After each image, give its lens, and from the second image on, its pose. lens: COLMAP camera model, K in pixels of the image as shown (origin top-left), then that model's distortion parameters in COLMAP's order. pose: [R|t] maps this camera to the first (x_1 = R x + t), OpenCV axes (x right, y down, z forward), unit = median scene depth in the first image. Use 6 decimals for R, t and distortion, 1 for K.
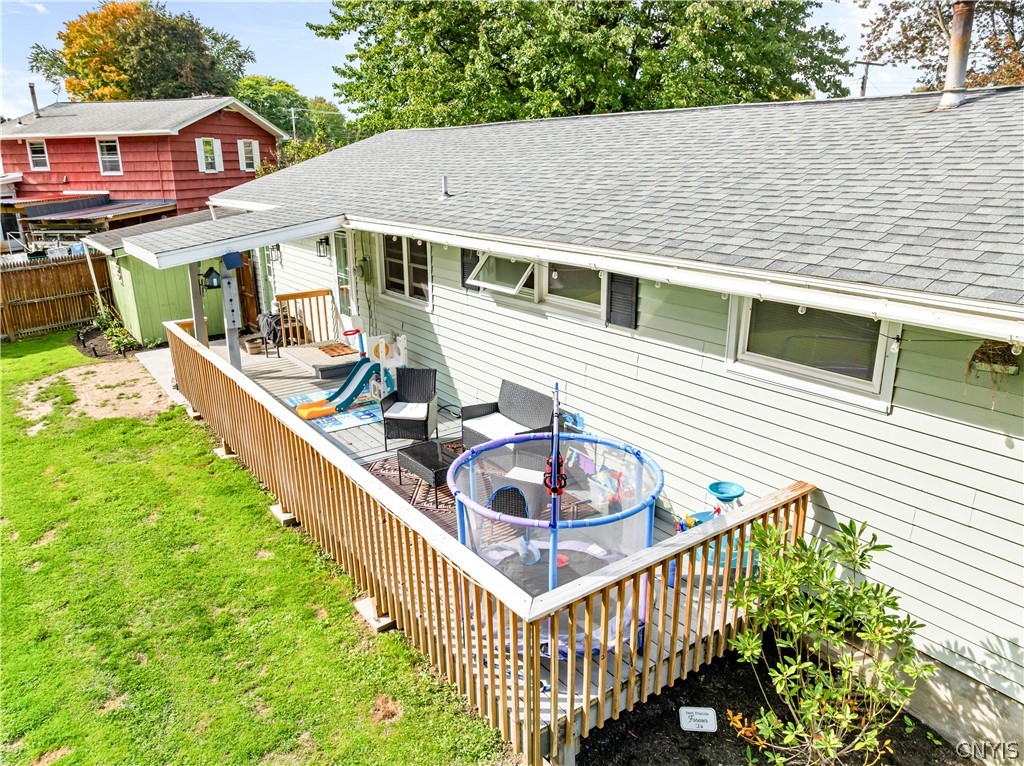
lens RADIAL K [[726.9, 0, 512.0], [0, 726.9, 383.0], [0, 0, 1]] dist [-0.017513, -0.000180]
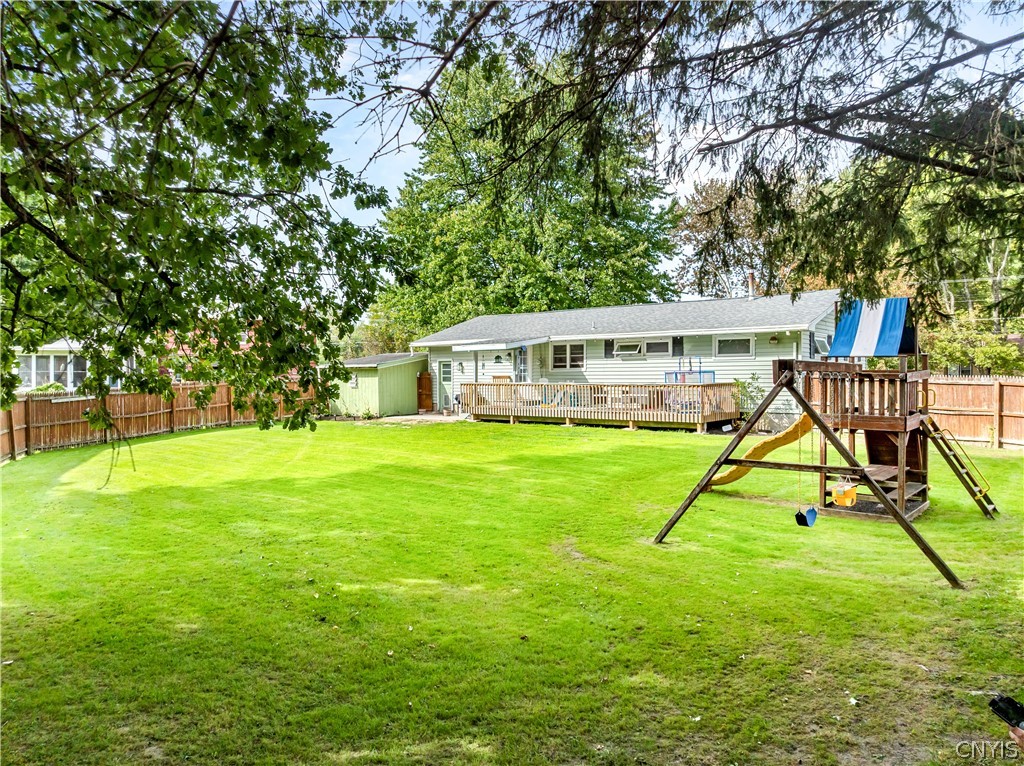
lens RADIAL K [[726.9, 0, 512.0], [0, 726.9, 383.0], [0, 0, 1]] dist [-0.017513, -0.000180]
pose [[0.968694, -0.000682, 0.248256, -1.024070], [0.070946, 0.959052, -0.274199, 0.650992], [-0.237904, 0.283228, 0.929077, -1.386793]]
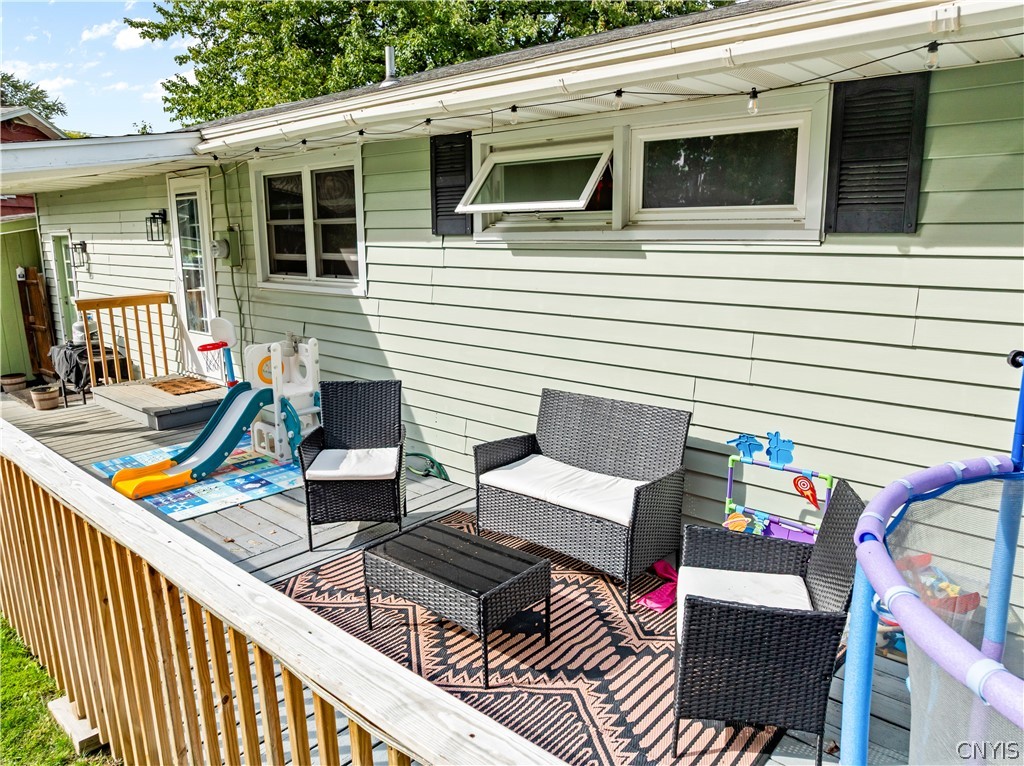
lens RADIAL K [[738.2, 0, 506.9], [0, 738.2, 381.2], [0, 0, 1]] dist [-0.019600, 0.004577]
pose [[0.979430, -0.043094, 0.197130, -0.117706], [0.061400, 0.994252, -0.087712, 0.028173], [-0.192217, 0.098012, 0.976446, 0.415018]]
